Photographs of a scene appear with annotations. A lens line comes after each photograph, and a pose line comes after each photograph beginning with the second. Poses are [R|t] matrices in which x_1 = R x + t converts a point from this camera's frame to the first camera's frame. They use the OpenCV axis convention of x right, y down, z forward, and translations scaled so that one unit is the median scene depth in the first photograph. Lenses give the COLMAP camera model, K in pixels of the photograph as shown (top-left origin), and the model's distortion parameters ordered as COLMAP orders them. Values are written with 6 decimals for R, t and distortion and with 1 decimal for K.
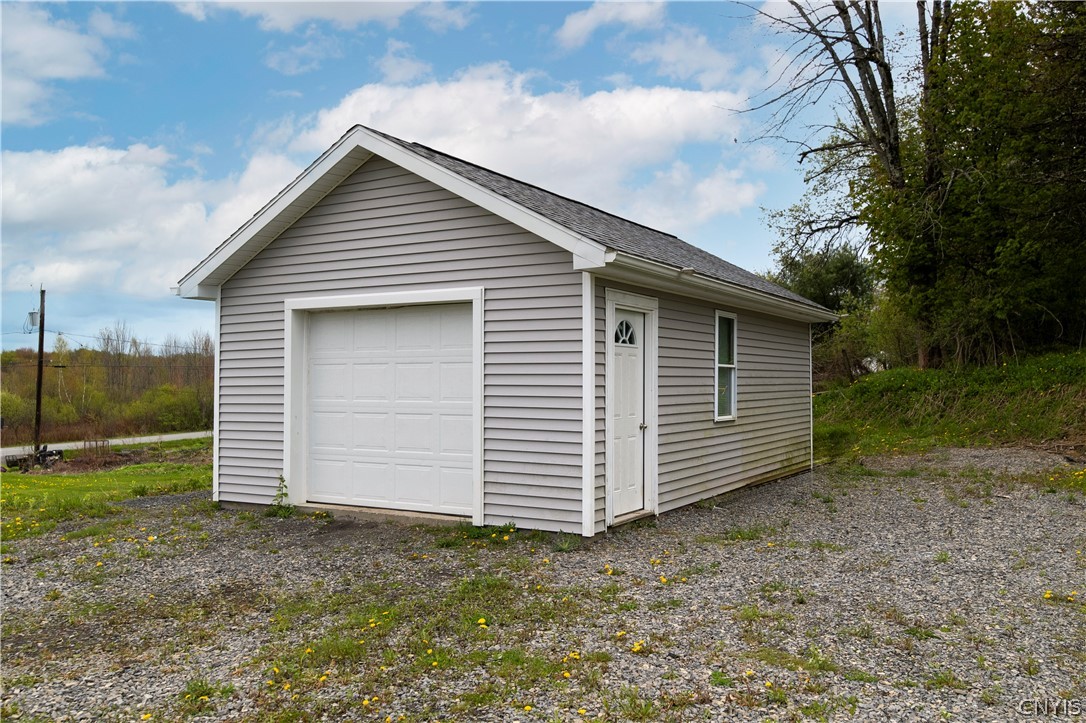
lens RADIAL K [[907.9, 0, 541.7], [0, 907.9, 362.4], [0, 0, 1]] dist [-0.010618, -0.003666]
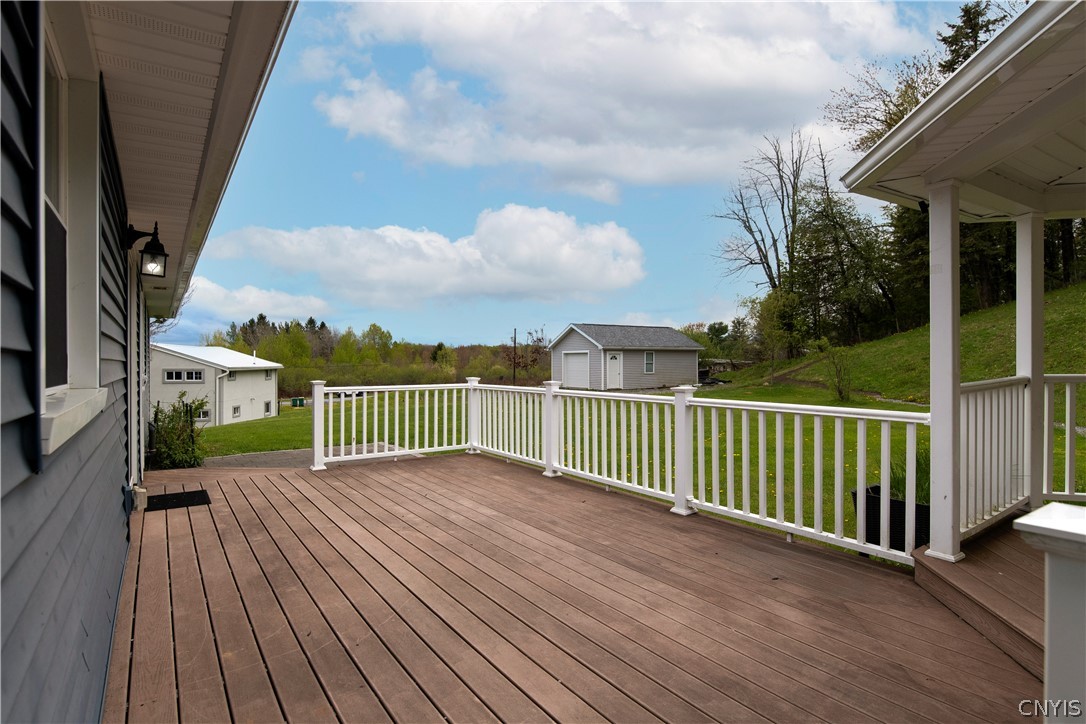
lens RADIAL K [[573.5, 0, 541.6], [0, 573.5, 361.8], [0, 0, 1]] dist [-0.000001, 0.000000]
pose [[0.902763, -0.001687, -0.430134, 1.208054], [0.013604, 0.999604, 0.024631, -0.098456], [0.429922, -0.028088, 0.902429, -2.430562]]
